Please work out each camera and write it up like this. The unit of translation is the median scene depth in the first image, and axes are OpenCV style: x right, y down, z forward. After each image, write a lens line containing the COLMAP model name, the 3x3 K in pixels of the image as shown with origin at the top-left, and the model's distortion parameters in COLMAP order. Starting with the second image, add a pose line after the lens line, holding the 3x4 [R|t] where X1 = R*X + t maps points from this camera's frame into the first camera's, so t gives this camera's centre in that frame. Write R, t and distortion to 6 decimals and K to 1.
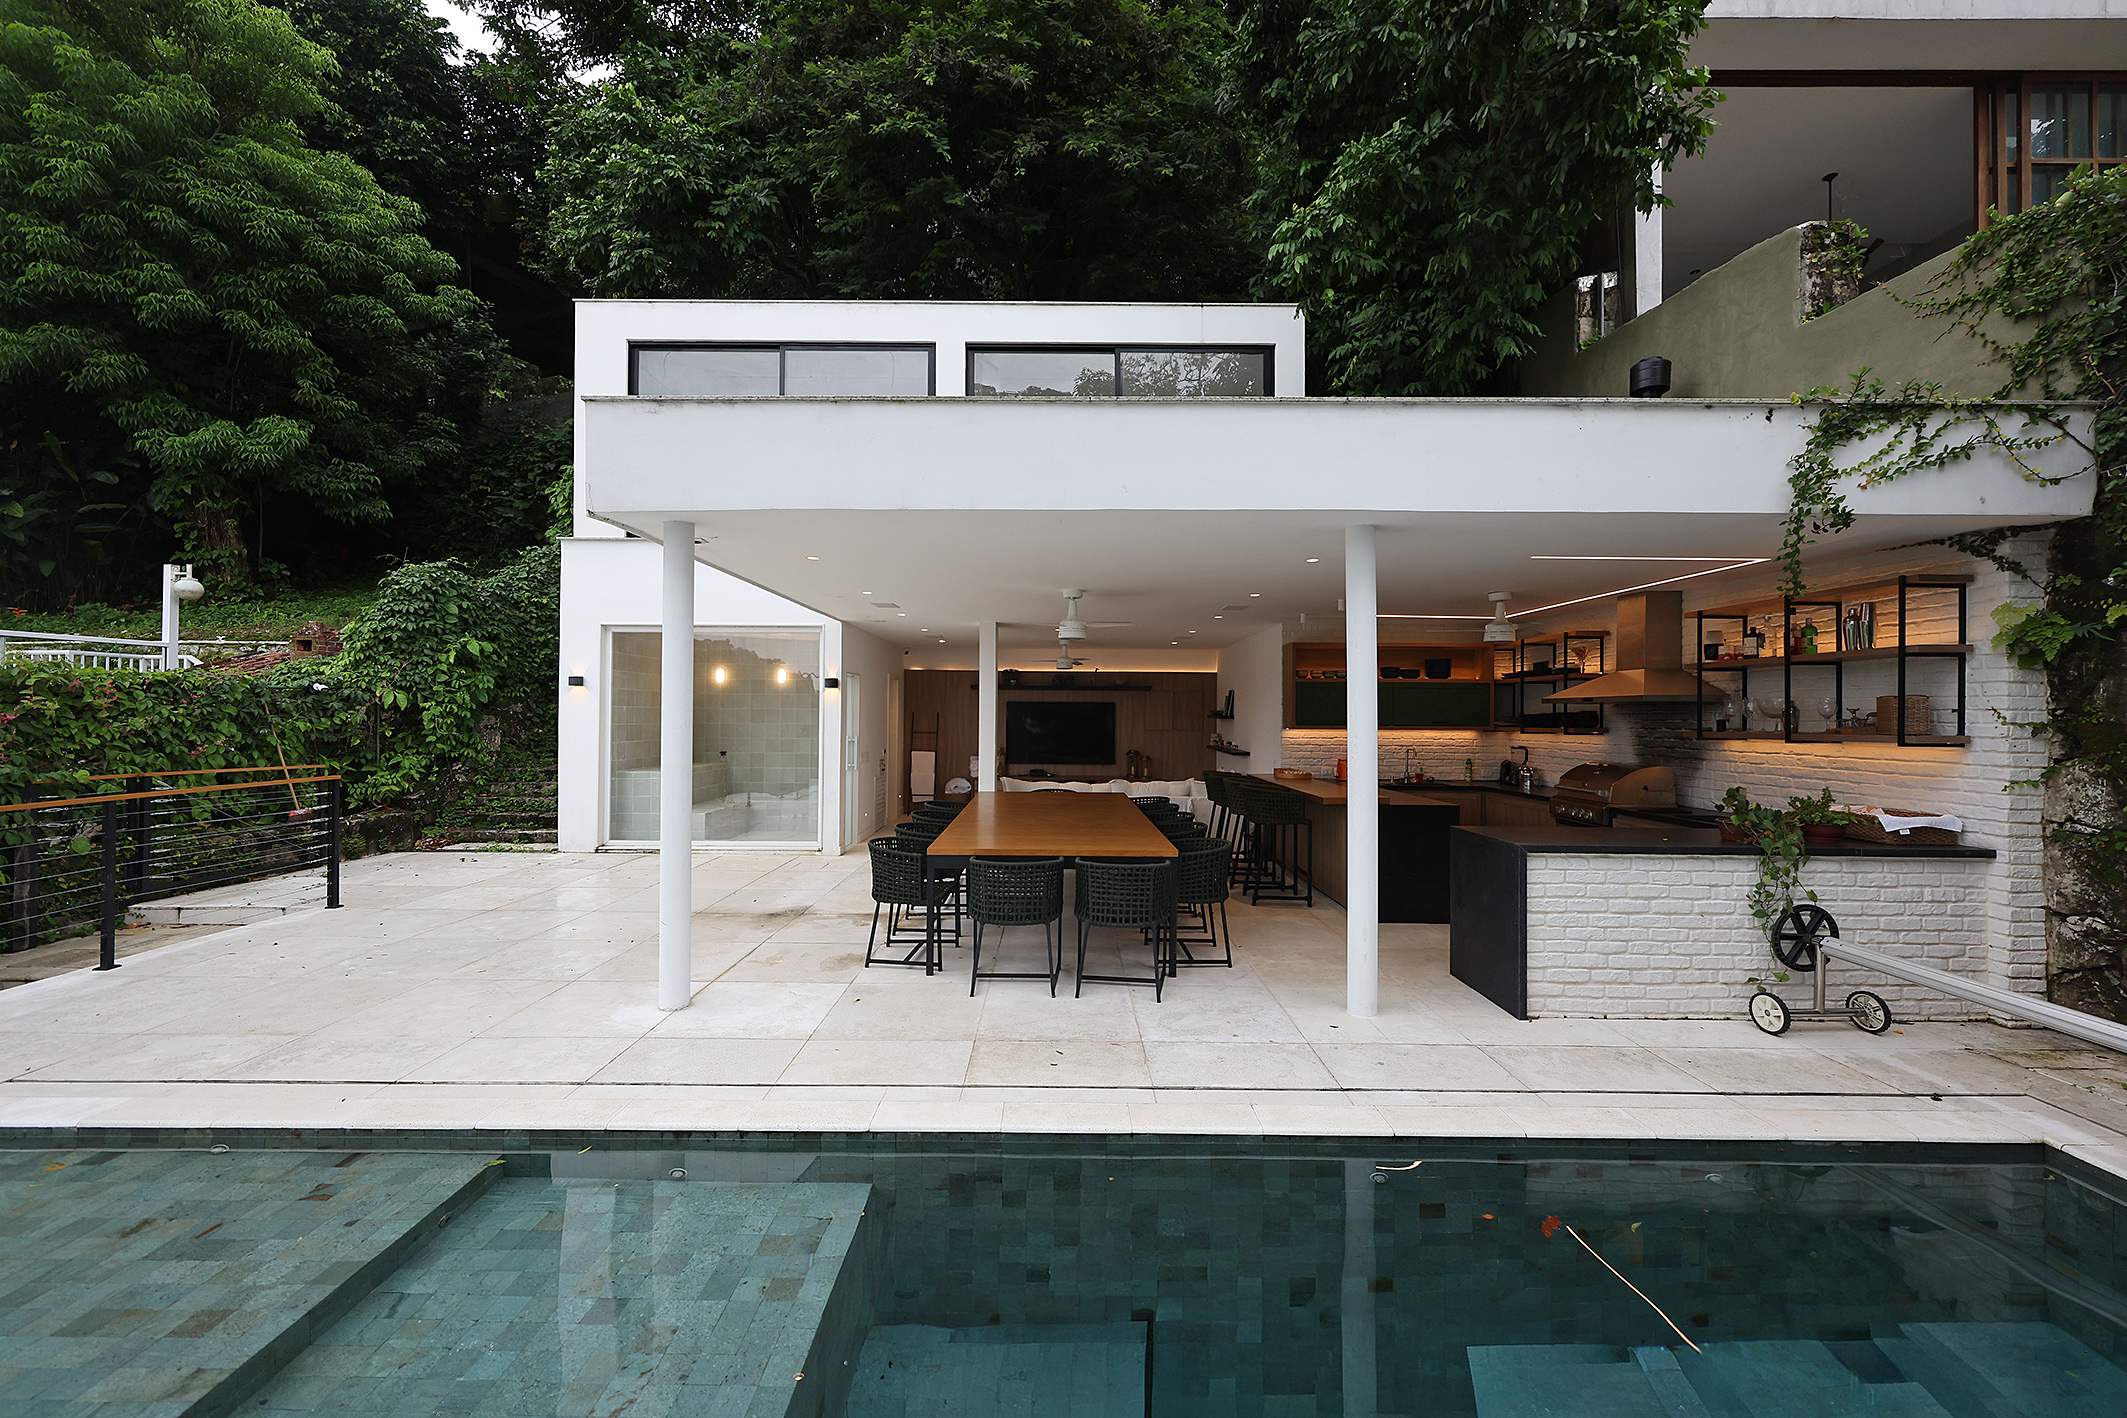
lens RADIAL K [[815.9, 0, 1064.4], [0, 815.9, 710.3], [0, 0, 1]] dist [0.002363, -0.000315]
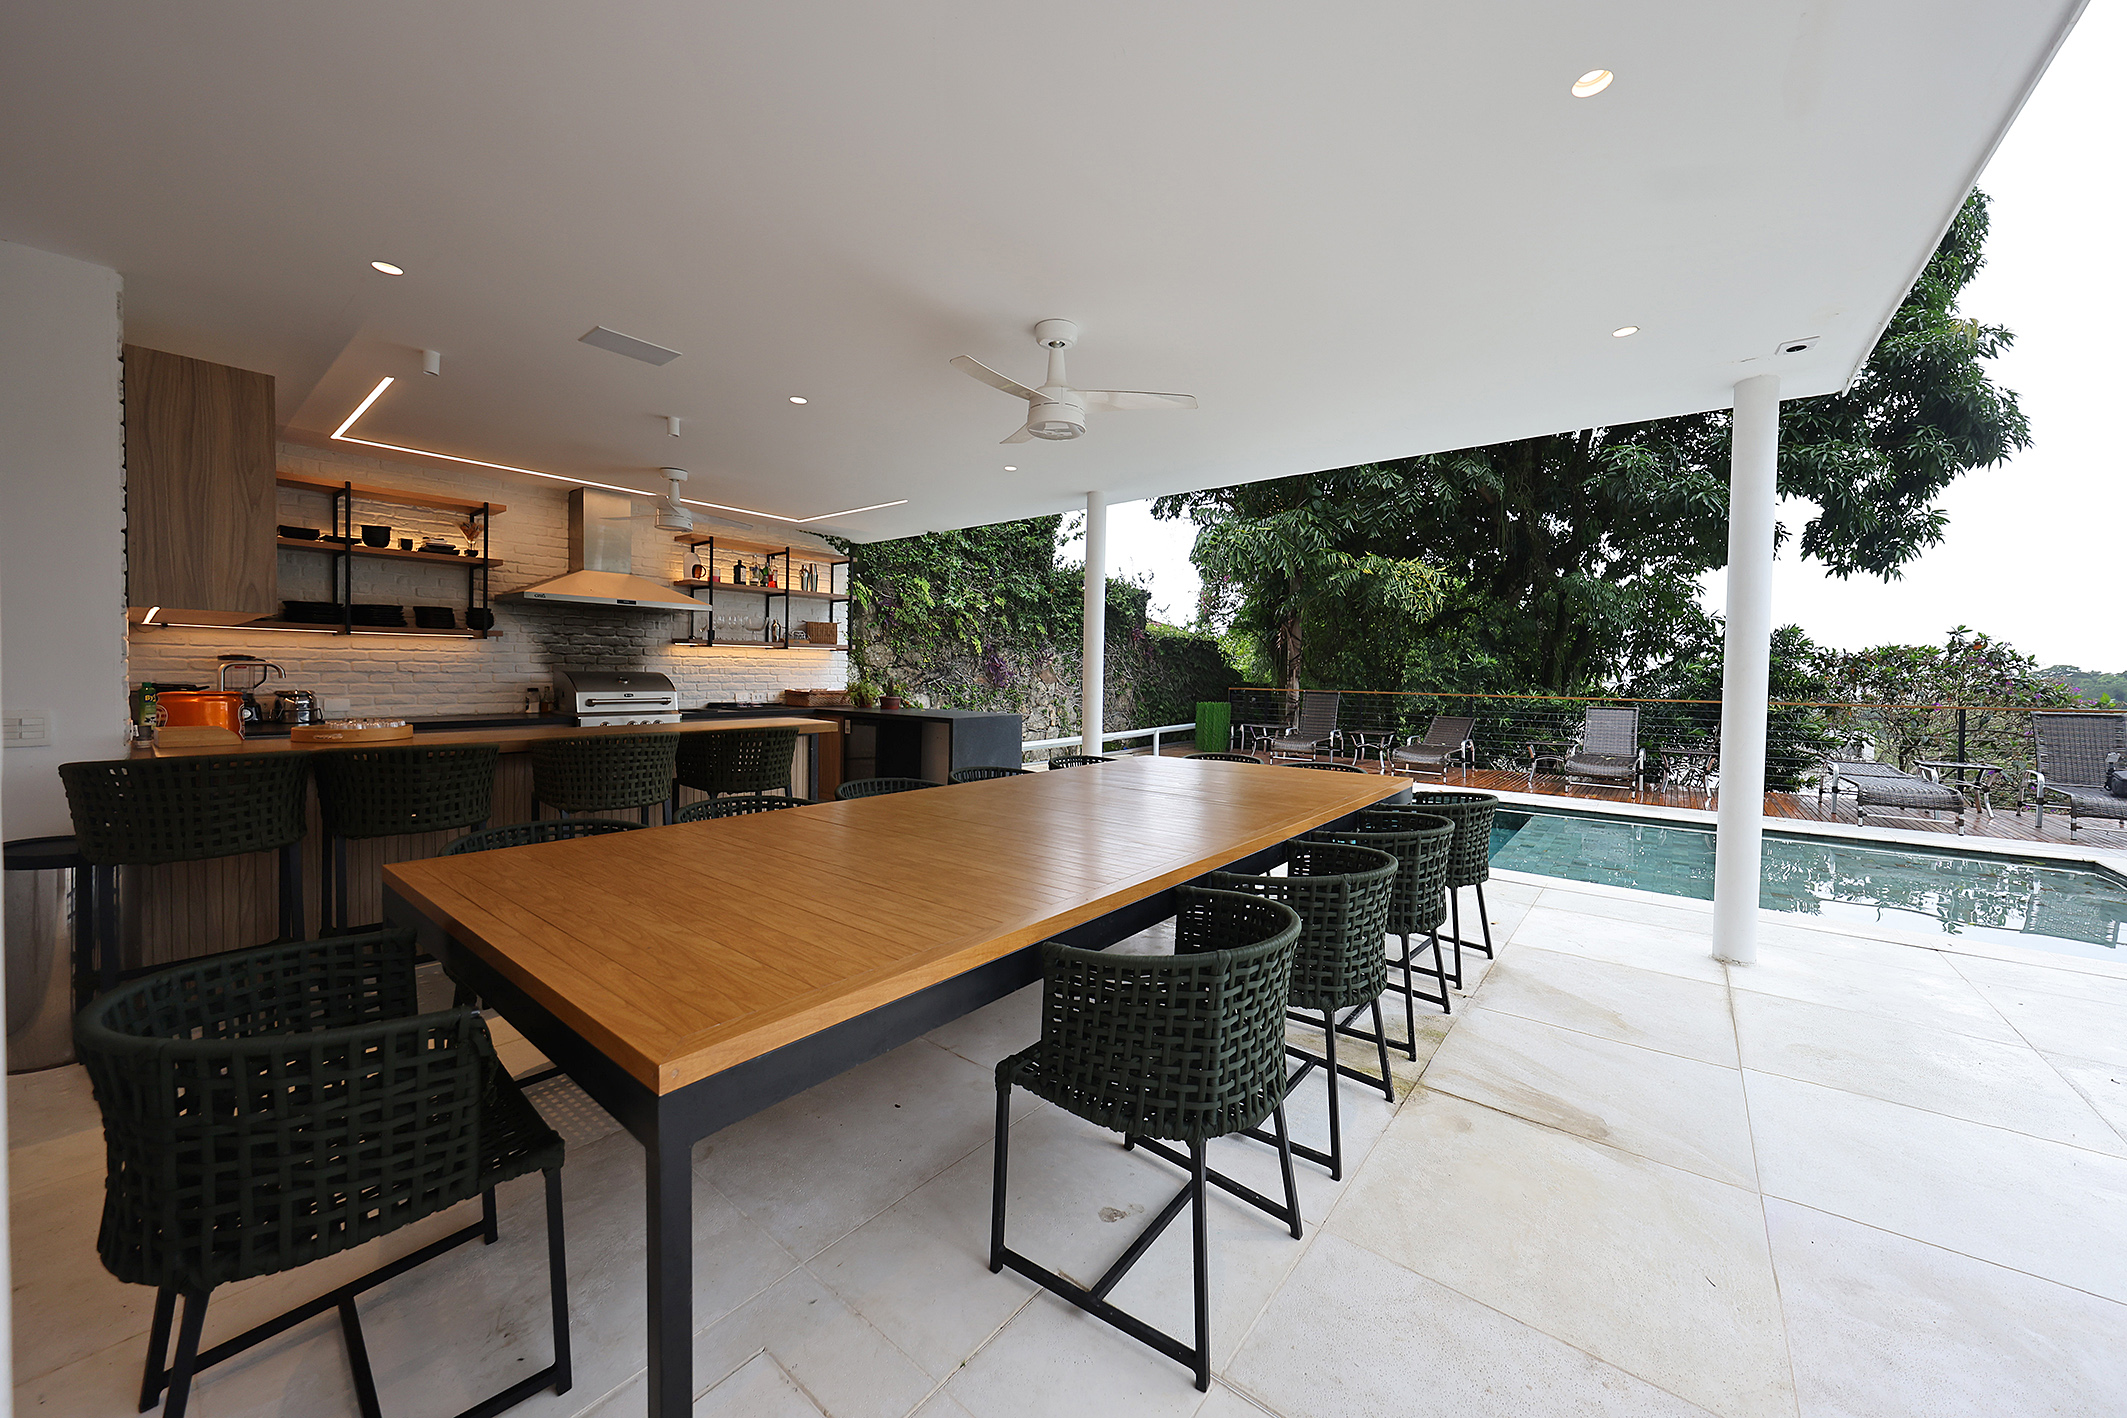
lens RADIAL K [[752.1, 0, 1081.0], [0, 752.1, 689.5], [0, 0, 1]] dist [0.000541, 0.000106]
pose [[-0.786201, -0.030265, 0.617229, -0.287032], [-0.020778, 0.999530, 0.022545, 0.056828], [-0.617622, 0.004900, -0.786460, 1.381402]]
